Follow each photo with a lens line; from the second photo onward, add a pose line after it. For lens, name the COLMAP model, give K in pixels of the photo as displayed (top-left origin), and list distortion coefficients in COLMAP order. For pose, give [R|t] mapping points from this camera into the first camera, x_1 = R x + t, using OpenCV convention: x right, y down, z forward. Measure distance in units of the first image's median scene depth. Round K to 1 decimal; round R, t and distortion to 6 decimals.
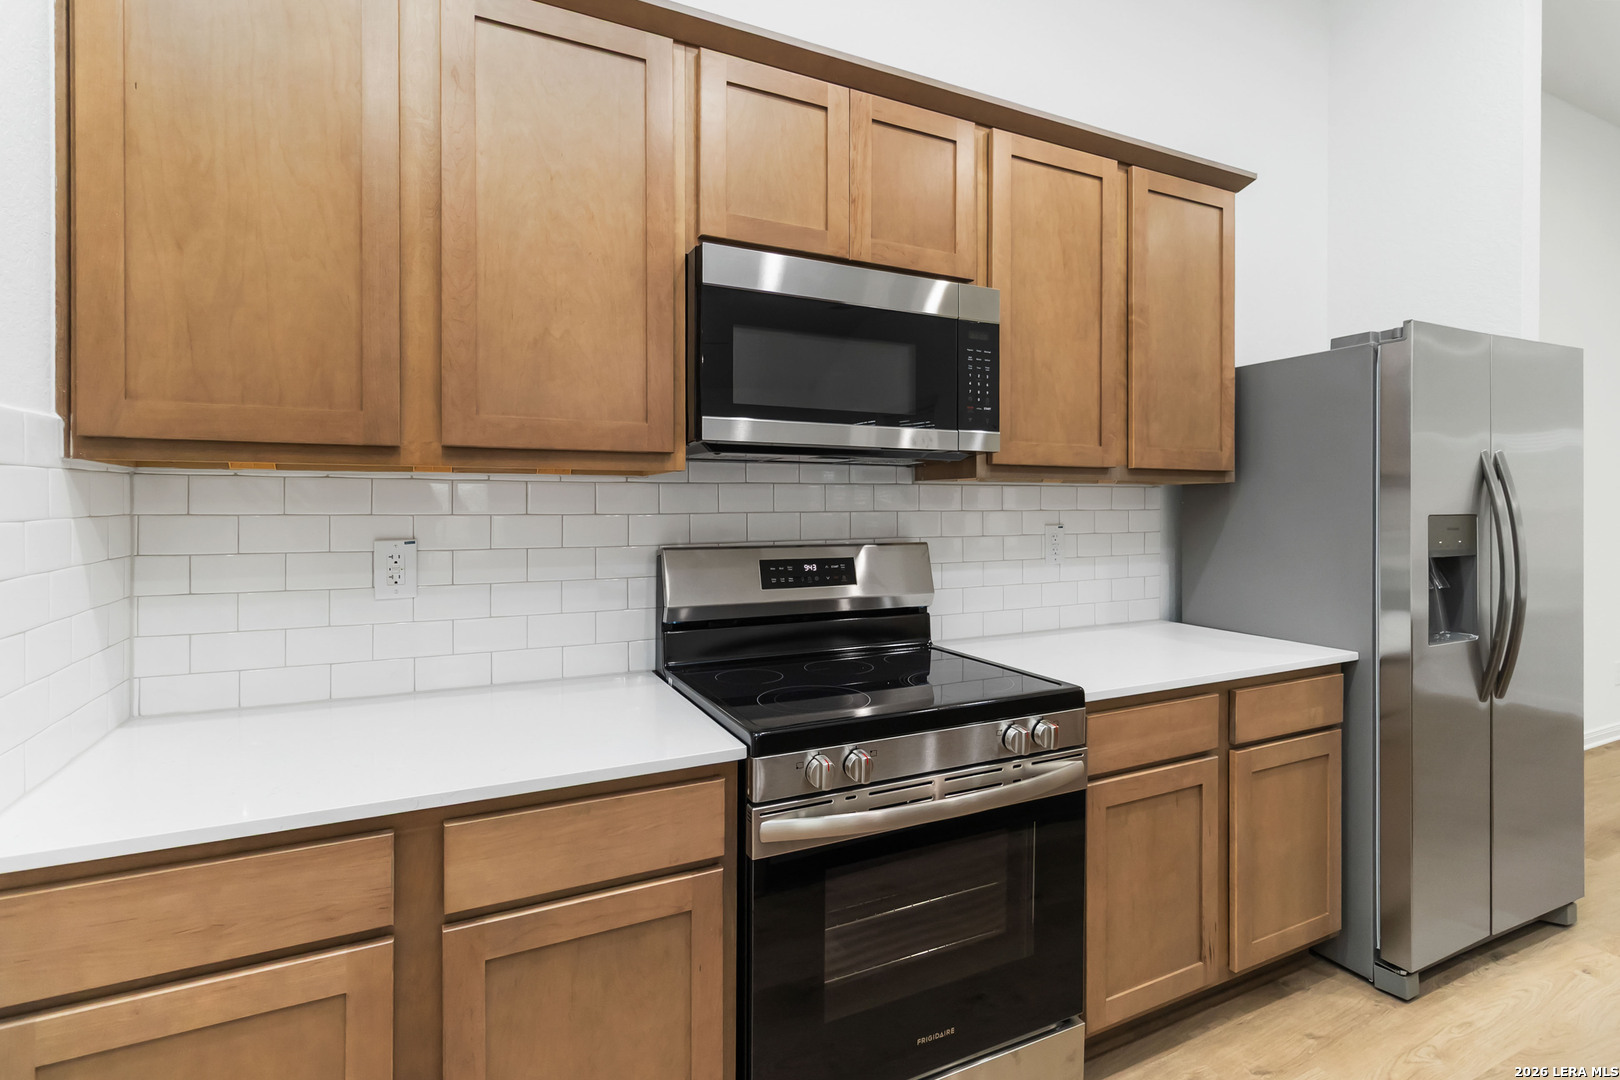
lens RADIAL K [[763.0, 0, 820.0], [0, 763.0, 513.4], [0, 0, 1]] dist [0.003482, -0.000056]
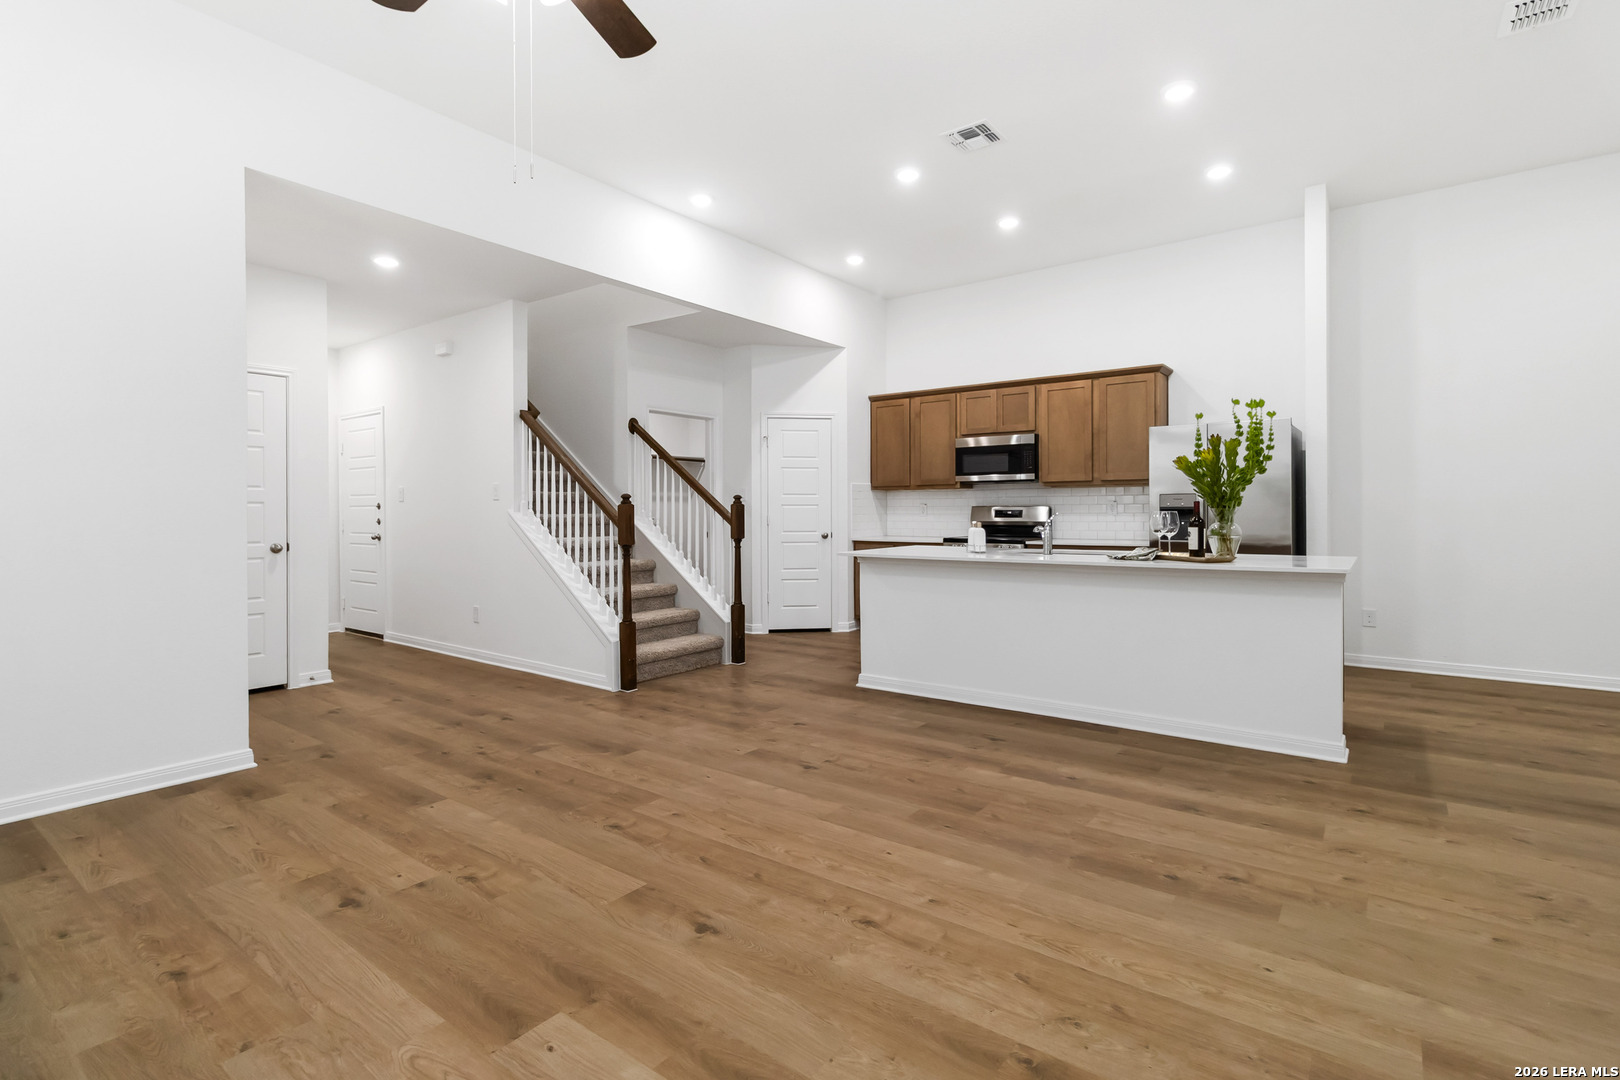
lens RADIAL K [[763.0, 0, 819.7], [0, 763.0, 522.3], [0, 0, 1]] dist [0.003482, -0.000056]
pose [[0.455768, 0.013366, -0.889998, 3.117895], [-0.000757, 0.999893, 0.014628, 0.072970], [0.890098, -0.005993, 0.455729, -1.600058]]
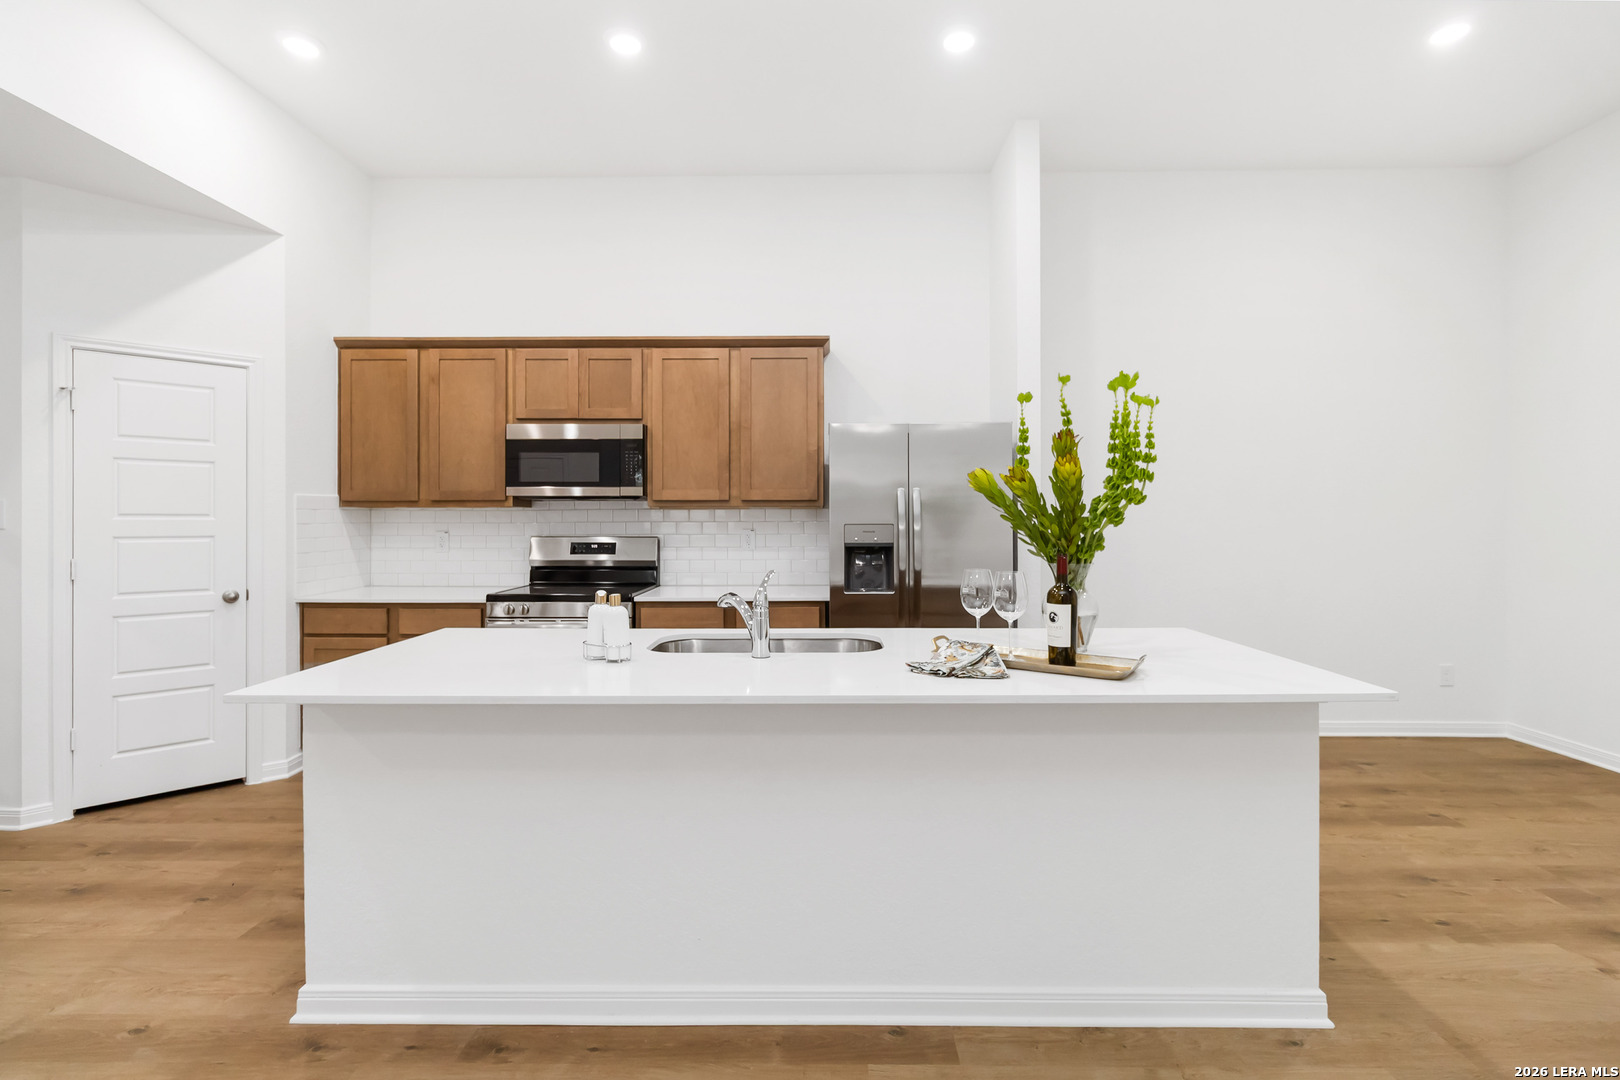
lens RADIAL K [[763.0, 0, 819.1], [0, 763.0, 522.9], [0, 0, 1]] dist [0.003482, -0.000056]
pose [[0.890663, 0.003449, -0.454651, 1.831909], [-0.003379, 0.999994, 0.000966, -0.003871], [0.454652, 0.000676, 0.890669, -0.820505]]
